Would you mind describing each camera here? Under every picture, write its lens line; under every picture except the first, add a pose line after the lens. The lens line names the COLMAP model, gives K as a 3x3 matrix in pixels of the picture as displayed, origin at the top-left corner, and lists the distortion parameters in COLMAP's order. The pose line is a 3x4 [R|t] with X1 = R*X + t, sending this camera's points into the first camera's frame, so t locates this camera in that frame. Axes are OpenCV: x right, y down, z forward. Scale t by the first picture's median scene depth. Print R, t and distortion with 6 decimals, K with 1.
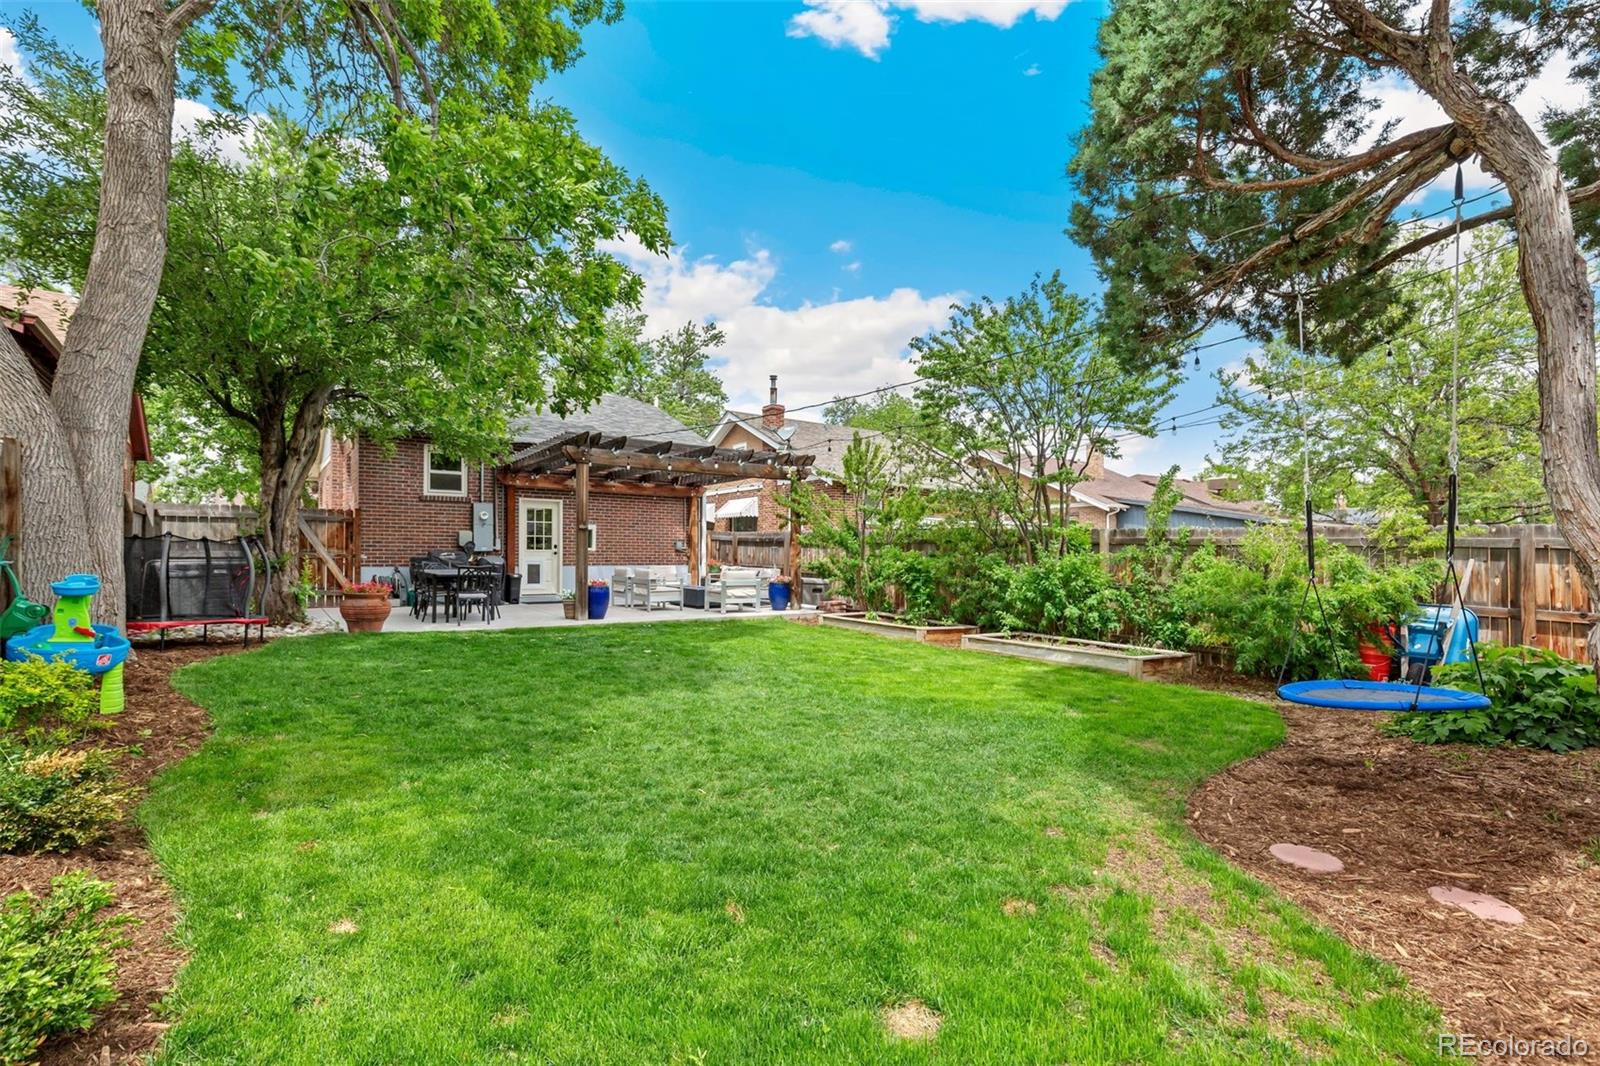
lens RADIAL K [[773.4, 0, 797.7], [0, 773.4, 545.5], [0, 0, 1]] dist [0.004431, 0.002322]
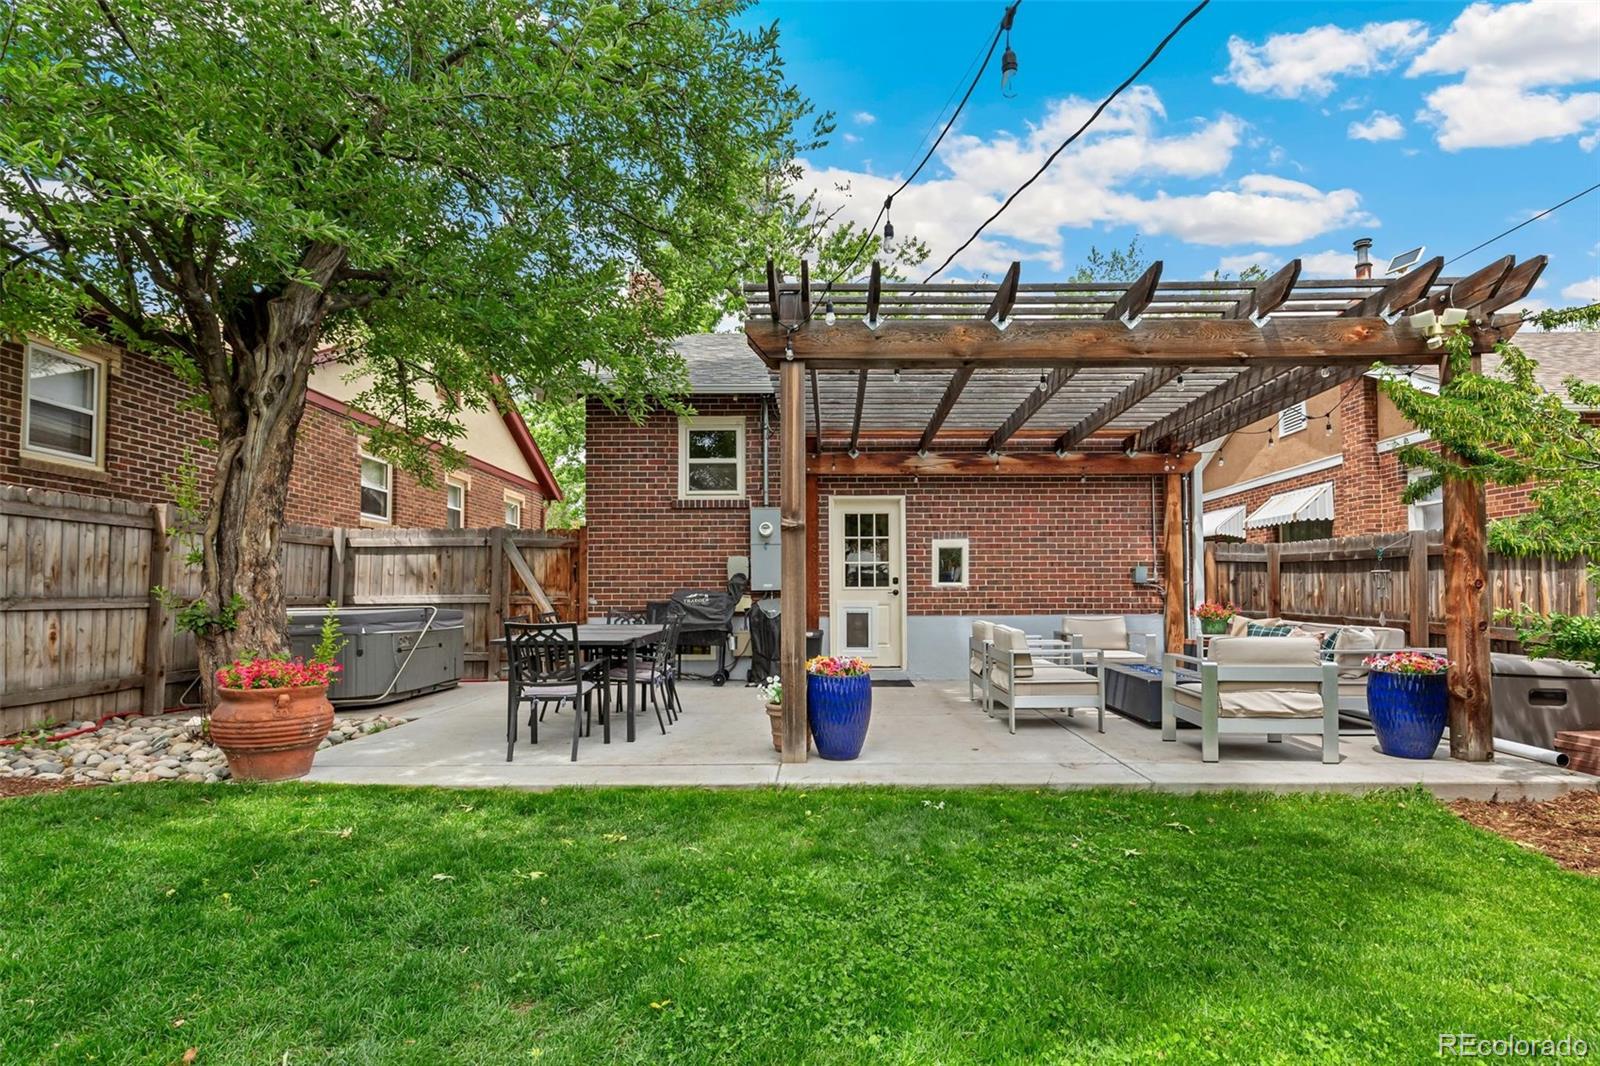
lens RADIAL K [[778.5, 0, 836.1], [0, 778.5, 575.5], [0, 0, 1]] dist [0.010660, -0.000256]
pose [[0.810385, -0.024604, -0.585380, -0.023331], [0.015795, 0.999672, -0.020150, 0.008519], [0.585684, 0.007083, 0.810508, 0.560821]]
